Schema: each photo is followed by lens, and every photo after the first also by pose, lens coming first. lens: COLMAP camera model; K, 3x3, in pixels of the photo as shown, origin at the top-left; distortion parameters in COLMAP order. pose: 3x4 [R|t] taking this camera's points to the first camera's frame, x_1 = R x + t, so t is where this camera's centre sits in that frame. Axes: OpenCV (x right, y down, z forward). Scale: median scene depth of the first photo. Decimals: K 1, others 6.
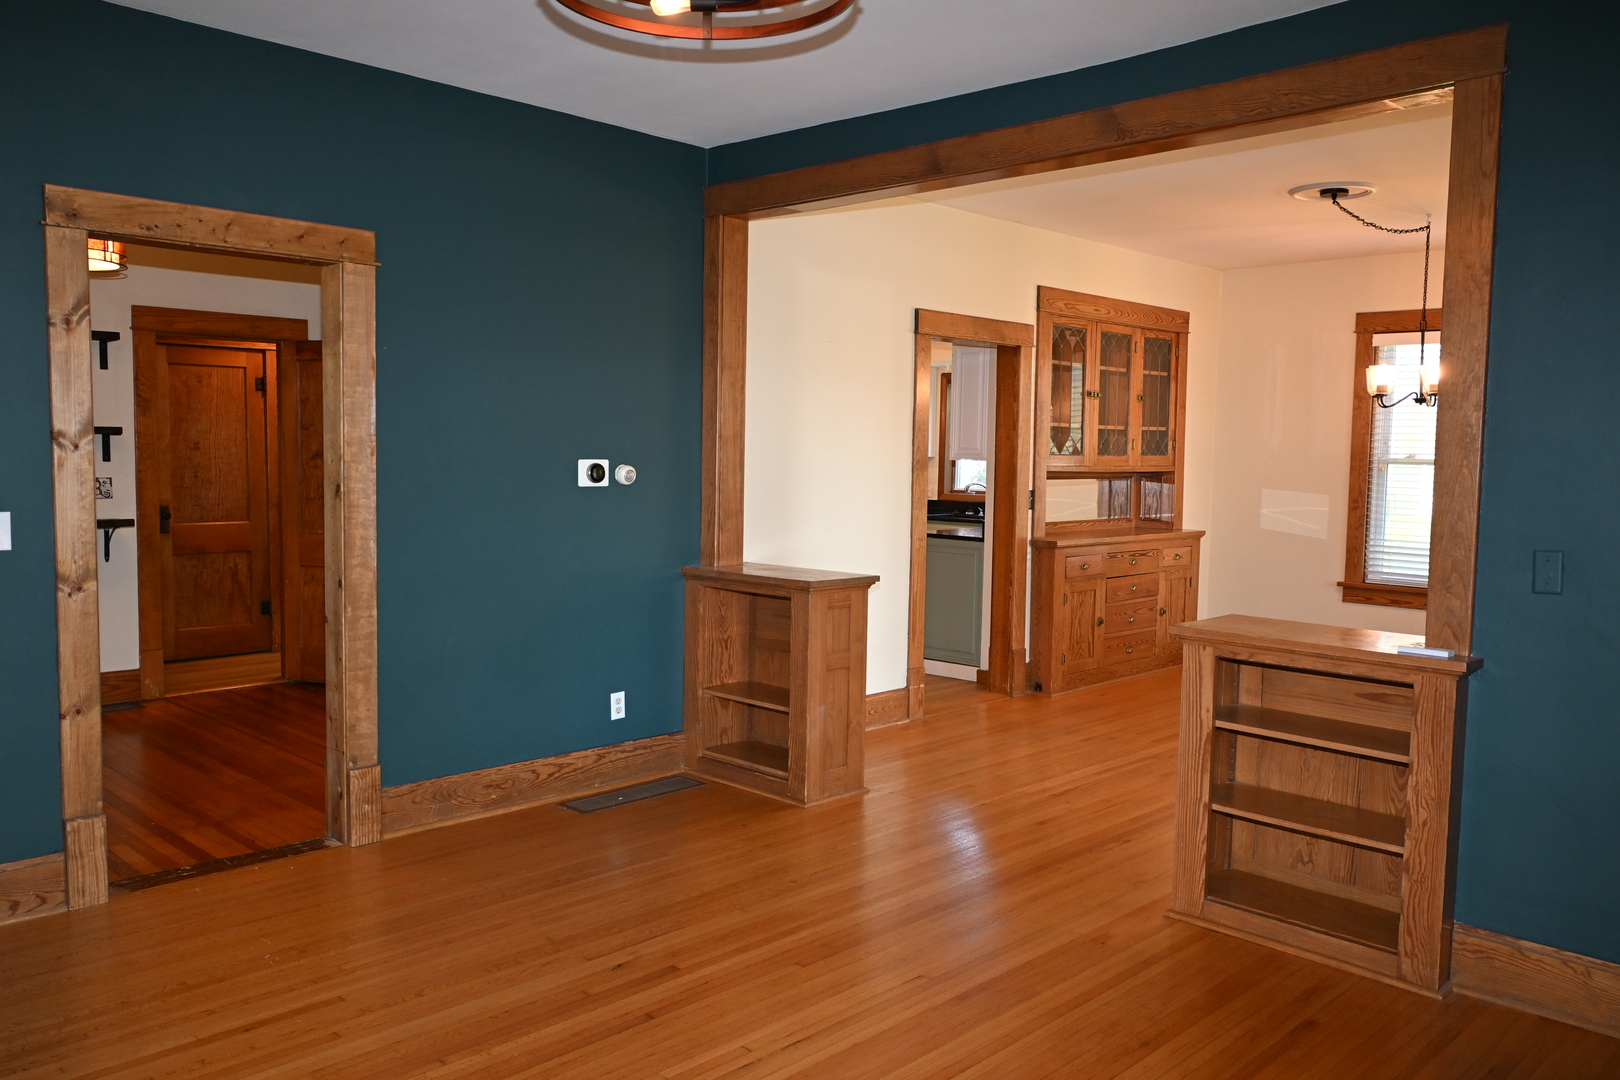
lens RADIAL K [[1256.9, 0, 810.0], [0, 1256.9, 540.0], [0, 0, 1]] dist [0.007220, 0.002467]
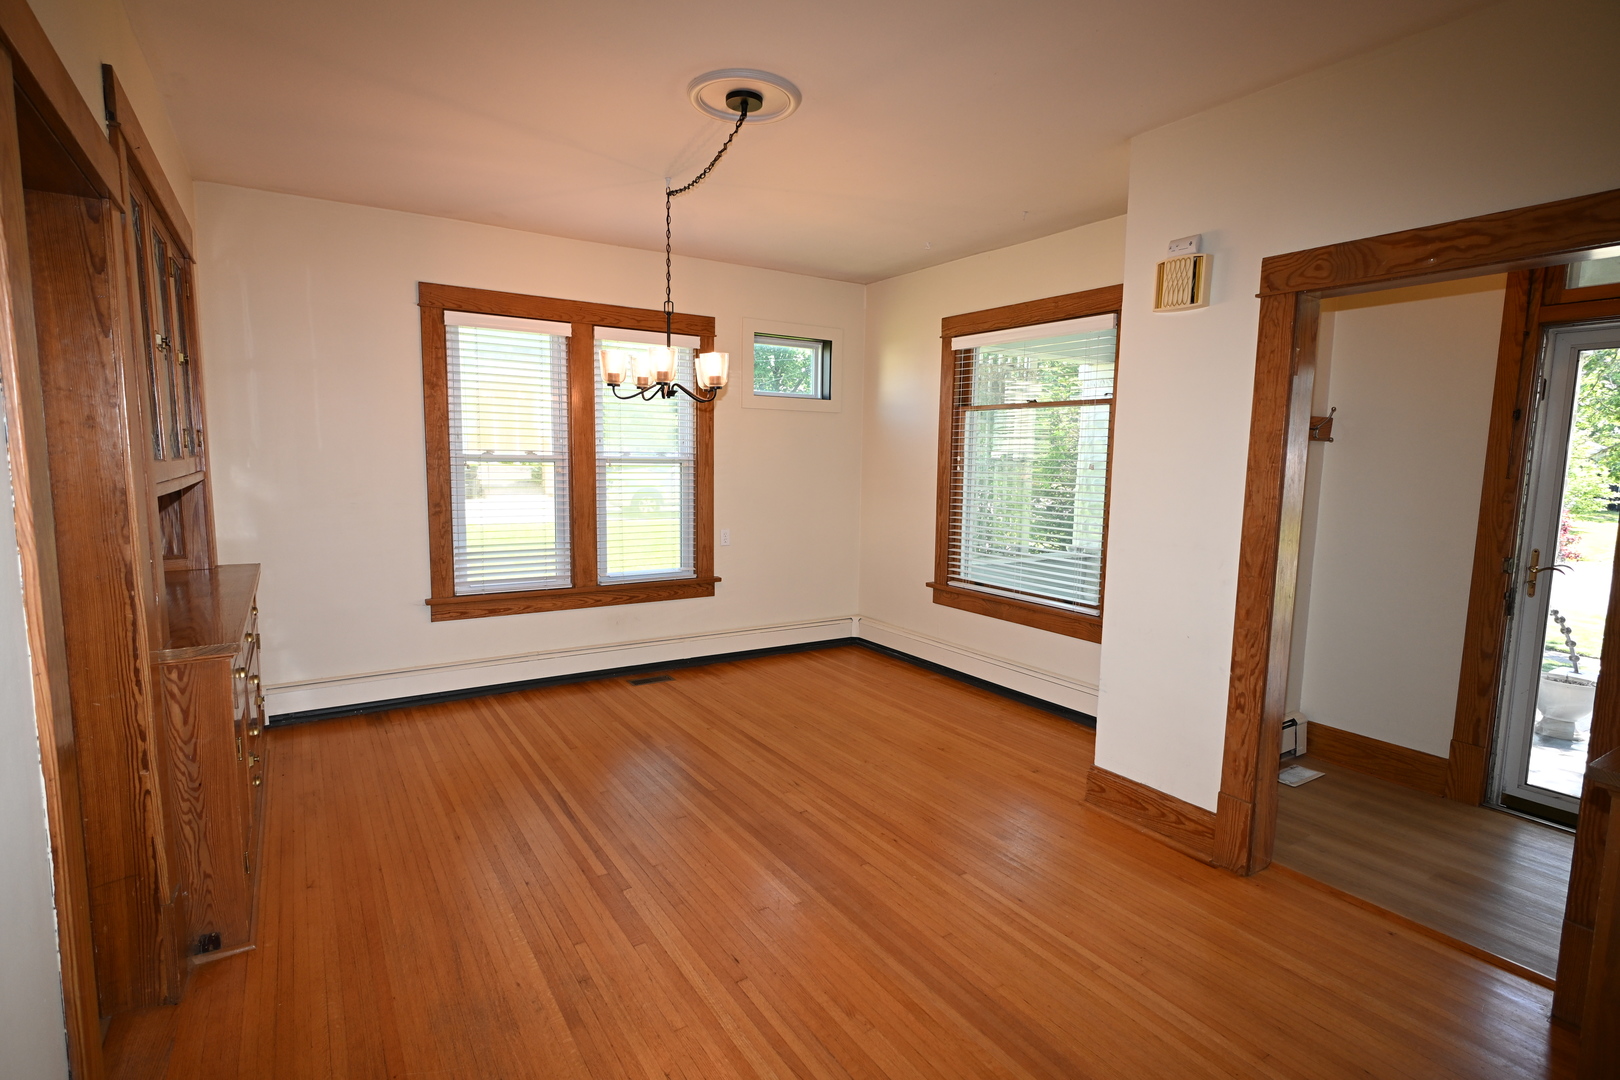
lens RADIAL K [[787.8, 0, 804.3], [0, 787.8, 543.0], [0, 0, 1]] dist [-0.000117, 0.000360]
pose [[0.223166, -0.125070, 0.966723, -0.045074], [0.059830, 0.991622, 0.114480, -0.063775], [-0.972943, 0.032291, 0.228780, 0.776555]]
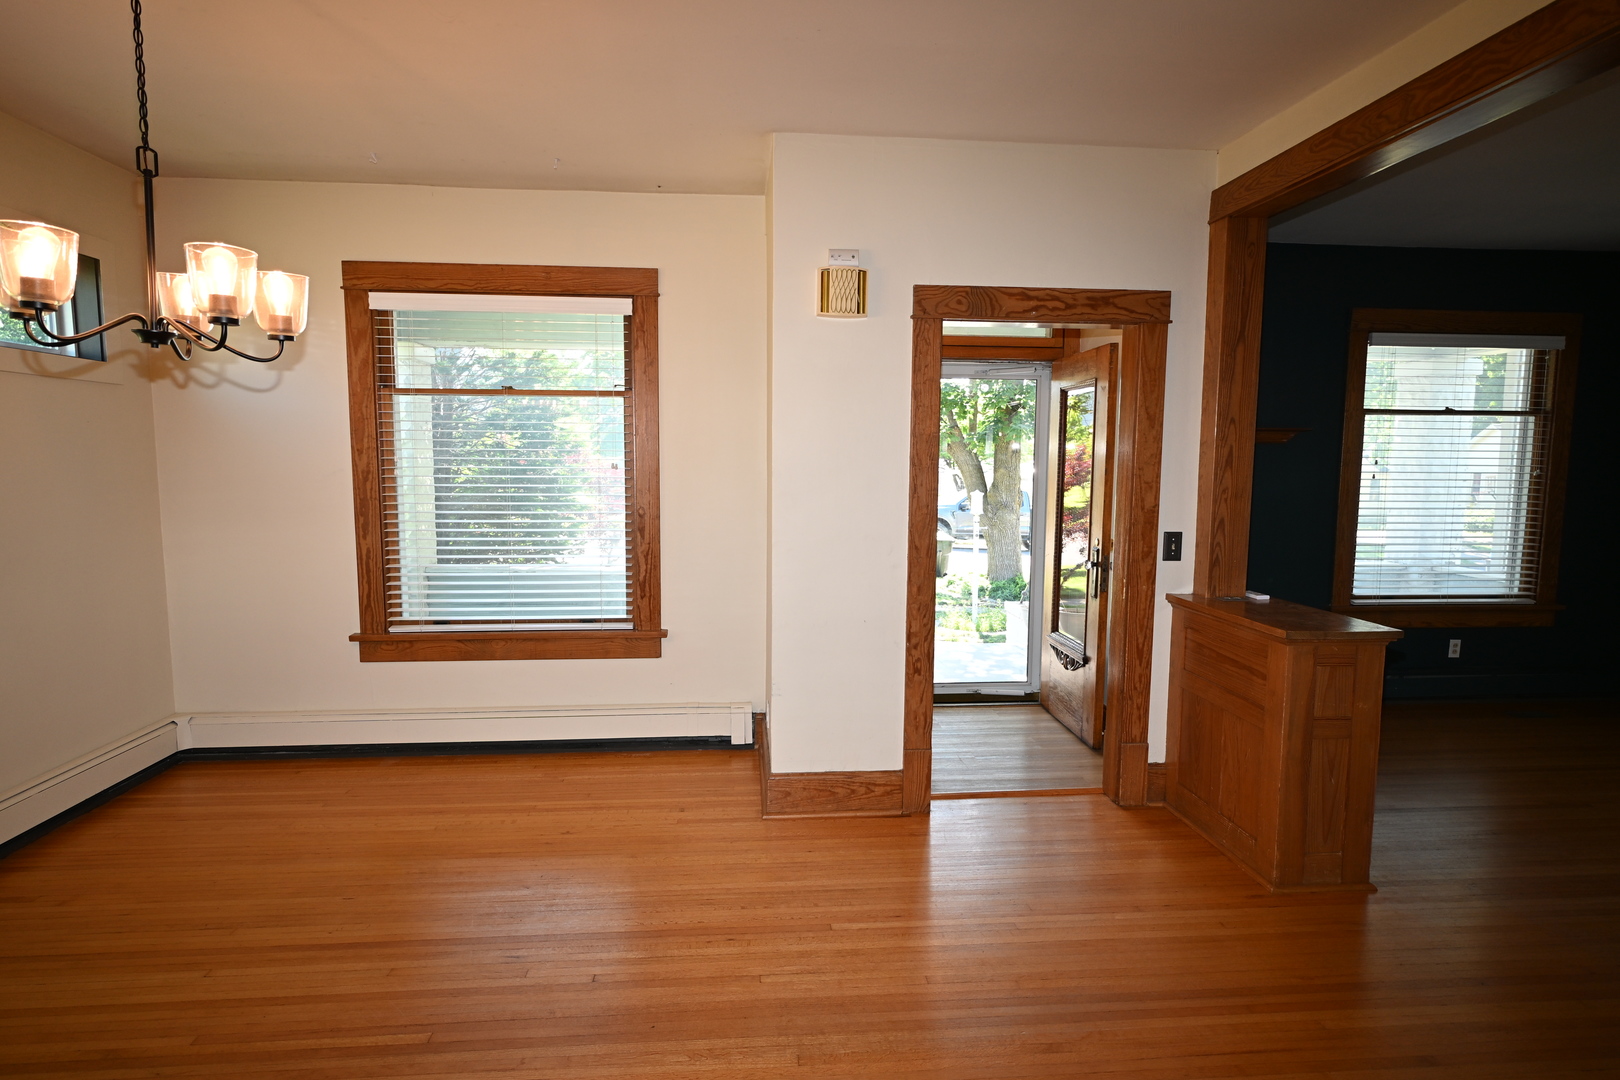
lens RADIAL K [[859.7, 0, 805.1], [0, 859.7, 543.6], [0, 0, 1]] dist [-0.005998, -0.000570]
pose [[-0.755229, -0.088457, 0.649465, 0.115683], [0.028186, 0.985553, 0.167008, -0.083153], [-0.654855, 0.144435, -0.741824, 1.076116]]
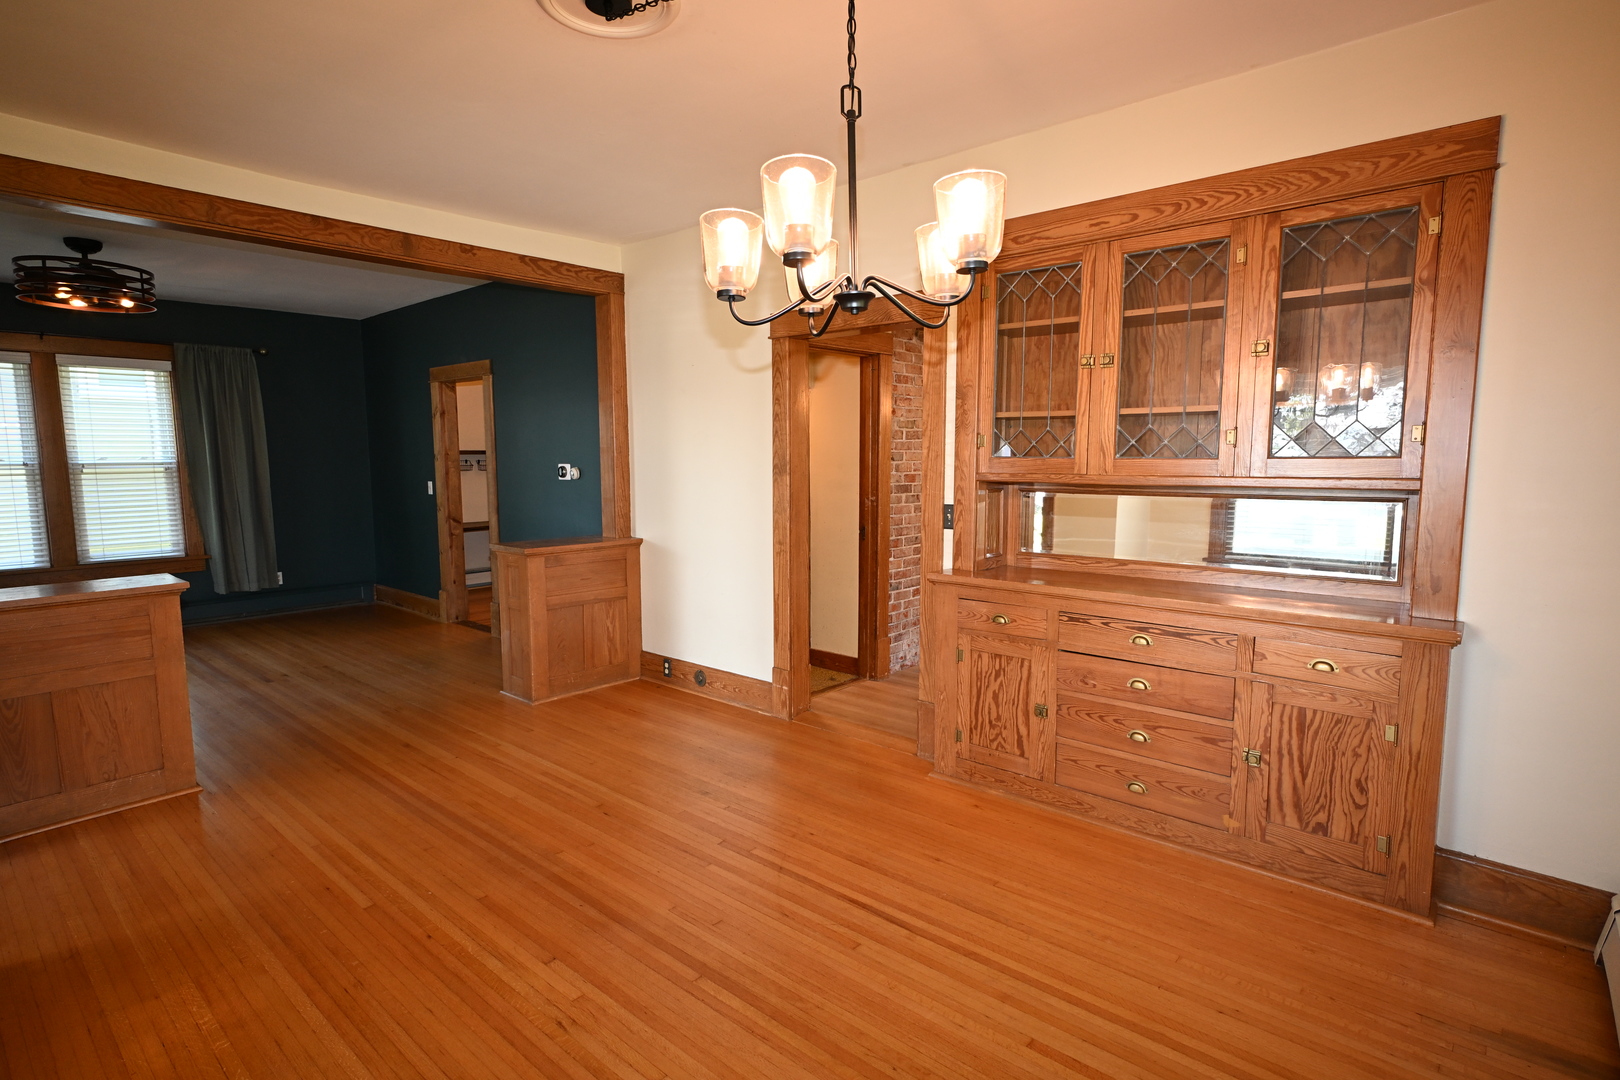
lens RADIAL K [[817.8, 0, 803.0], [0, 817.8, 543.2], [0, 0, 1]] dist [-0.002480, 0.000075]
pose [[0.054172, 0.092585, -0.994230, 0.734682], [-0.067364, 0.993763, 0.088871, -0.059585], [0.996257, 0.062161, 0.060071, 0.967534]]
